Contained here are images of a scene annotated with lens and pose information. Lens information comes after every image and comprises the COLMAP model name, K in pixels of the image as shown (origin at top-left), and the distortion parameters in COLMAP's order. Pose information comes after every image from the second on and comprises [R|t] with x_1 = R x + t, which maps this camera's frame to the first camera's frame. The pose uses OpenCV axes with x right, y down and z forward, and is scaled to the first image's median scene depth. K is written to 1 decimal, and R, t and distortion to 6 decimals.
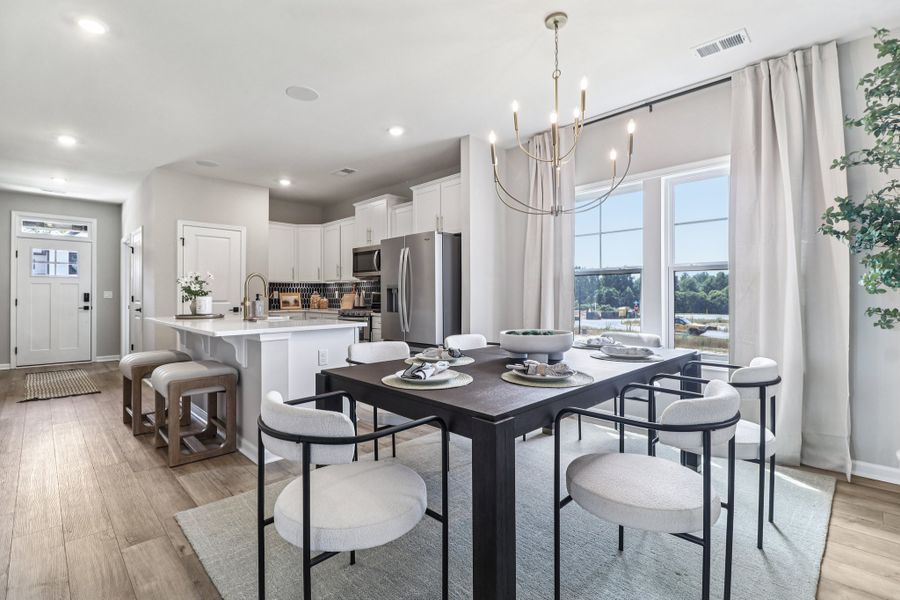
lens RADIAL K [[412.5, 0, 443.6], [0, 412.5, 298.4], [0, 0, 1]] dist [0.002909, -0.008493]
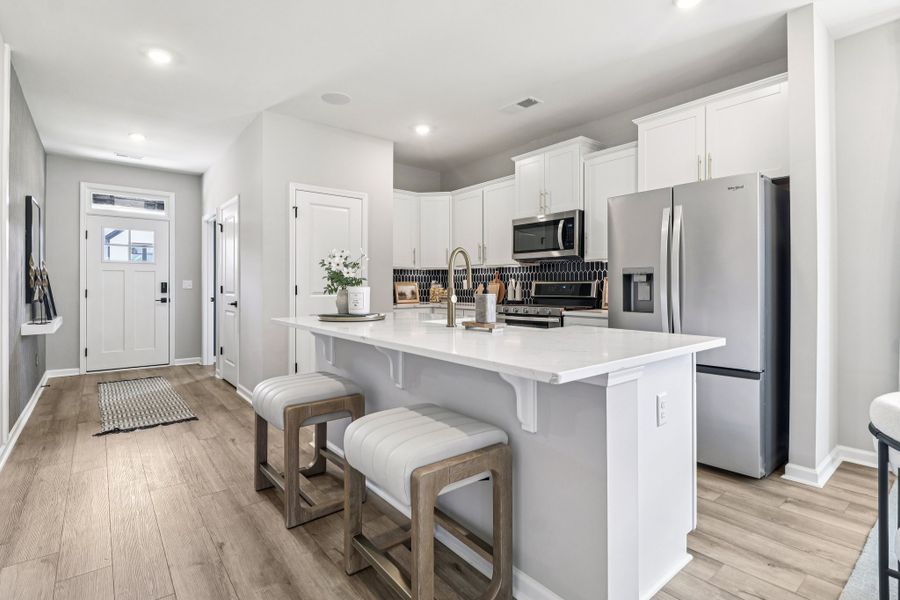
lens RADIAL K [[431.4, 0, 432.4], [0, 431.4, 291.3], [0, 0, 1]] dist [0.003163, -0.000013]
pose [[0.992728, 0.002315, -0.120359, -0.266682], [-0.001709, 0.999985, 0.005137, -0.000475], [0.120369, -0.004894, 0.992717, 0.237978]]
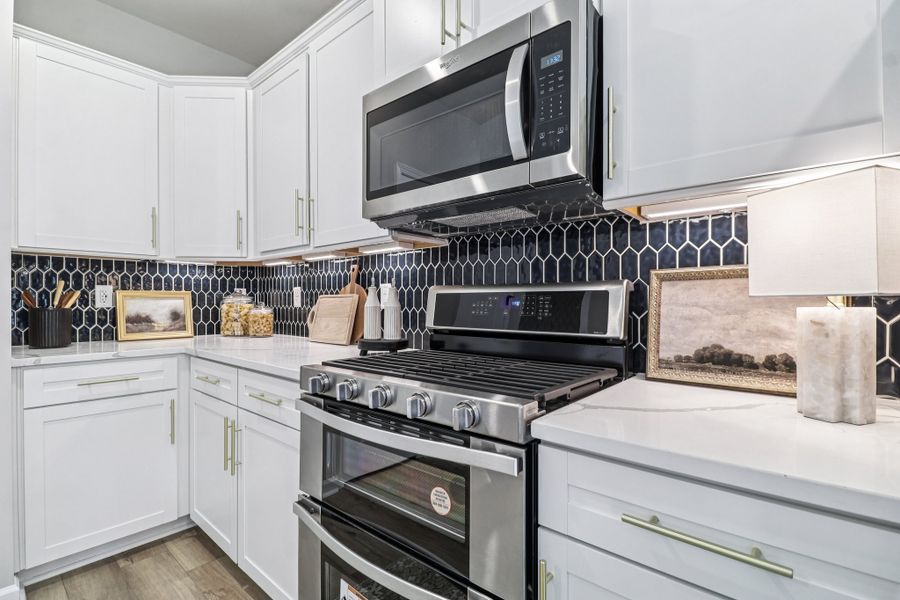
lens RADIAL K [[412.5, 0, 443.6], [0, 412.5, 298.4], [0, 0, 1]] dist [0.002909, -0.008493]
pose [[0.997416, 0.001001, 0.071835, -0.190900], [-0.000129, 0.999926, -0.012143, -0.004018], [-0.071842, 0.012102, 0.997343, 0.763503]]
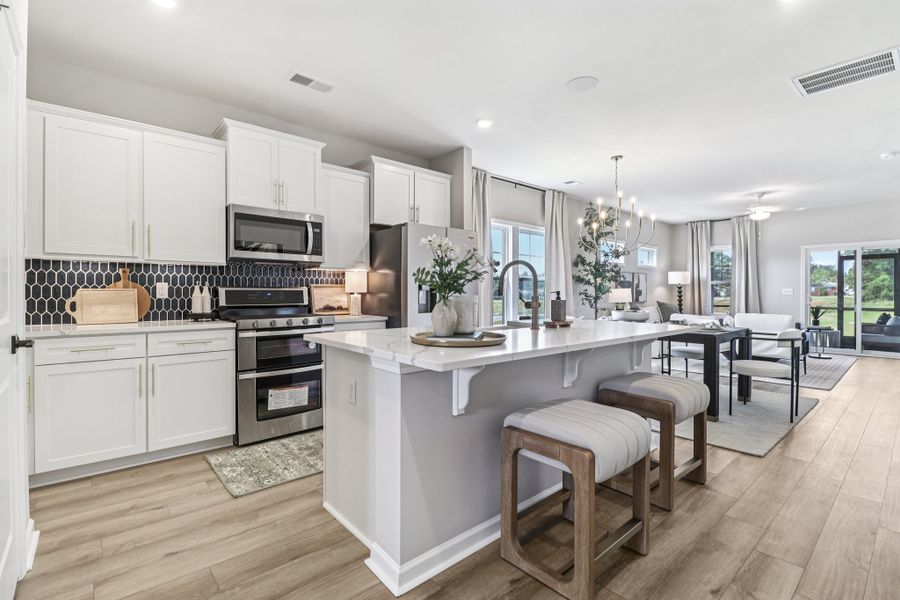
lens RADIAL K [[412.5, 0, 443.6], [0, 412.5, 298.4], [0, 0, 1]] dist [0.002909, -0.008493]
pose [[0.072507, -0.009234, 0.997325, -0.731973], [0.005605, 0.999945, 0.008851, -0.002039], [-0.997352, 0.004948, 0.072555, 0.688207]]
